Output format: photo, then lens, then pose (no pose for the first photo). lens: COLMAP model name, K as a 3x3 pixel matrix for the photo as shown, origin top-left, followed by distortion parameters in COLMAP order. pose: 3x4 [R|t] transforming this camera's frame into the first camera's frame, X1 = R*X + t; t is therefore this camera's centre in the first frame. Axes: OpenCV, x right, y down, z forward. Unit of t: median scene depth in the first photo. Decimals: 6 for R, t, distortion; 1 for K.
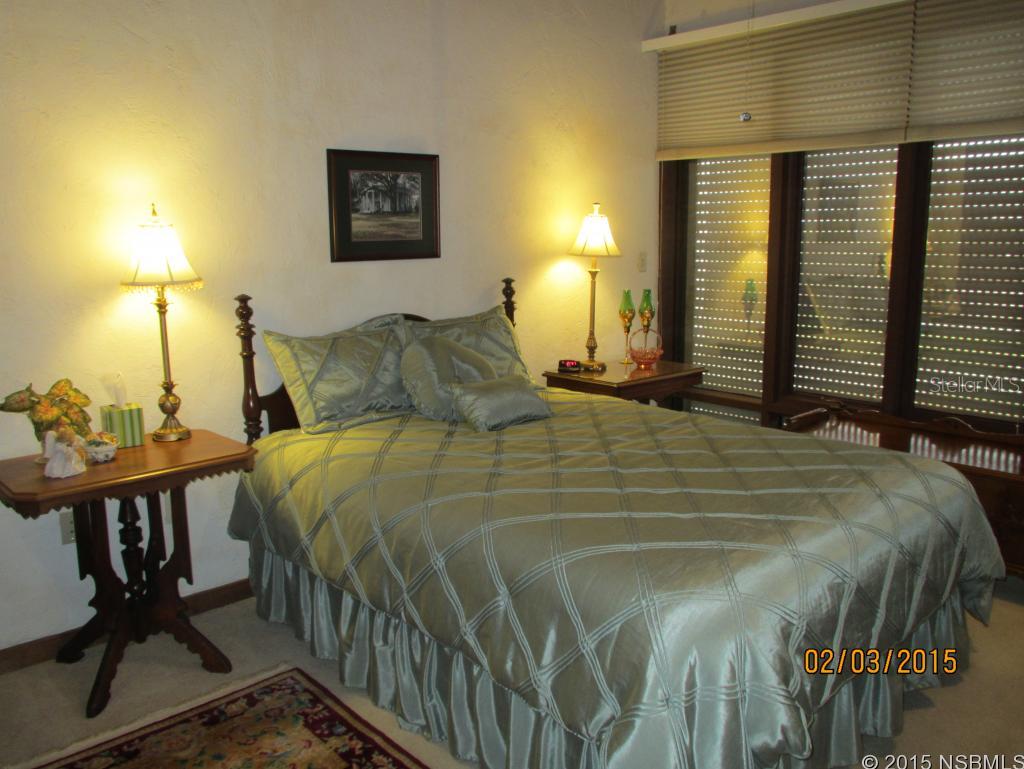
lens RADIAL K [[853.8, 0, 512.0], [0, 853.8, 384.5], [0, 0, 1]] dist [-0.000220, -0.000246]
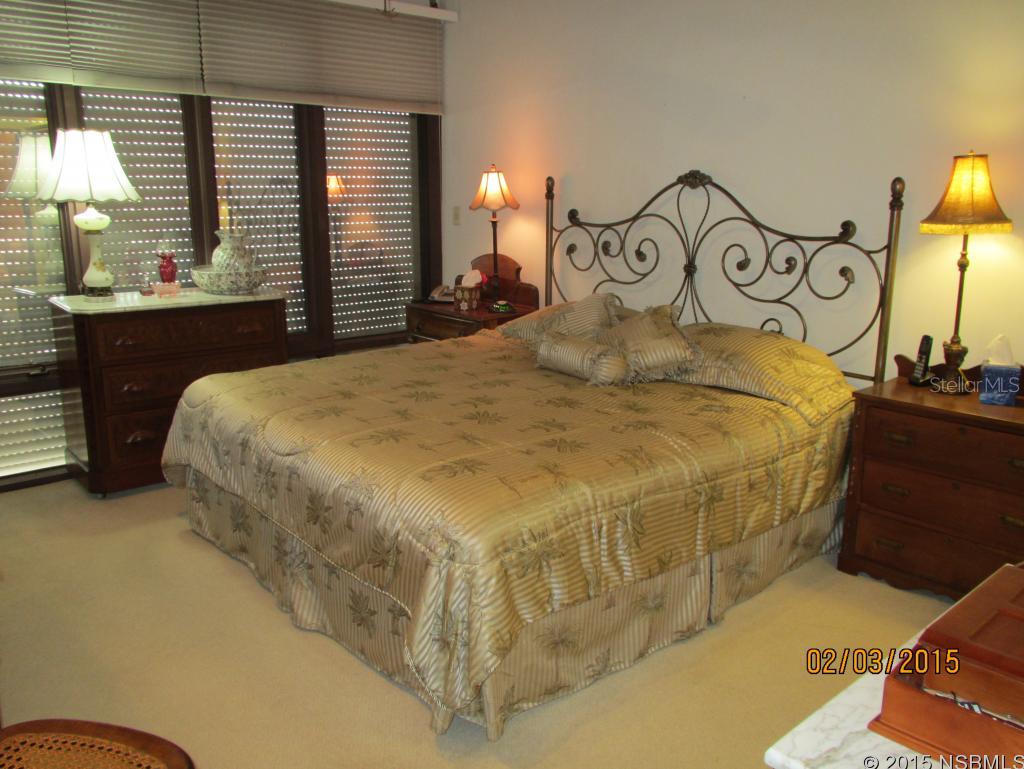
lens RADIAL K [[853.8, 0, 512.0], [0, 853.8, 384.5], [0, 0, 1]] dist [-0.000220, -0.000246]
pose [[-0.004097, -0.221731, 0.975099, -0.793555], [0.168429, 0.961024, 0.219238, -0.117191], [-0.985705, 0.165133, 0.033409, 0.736744]]
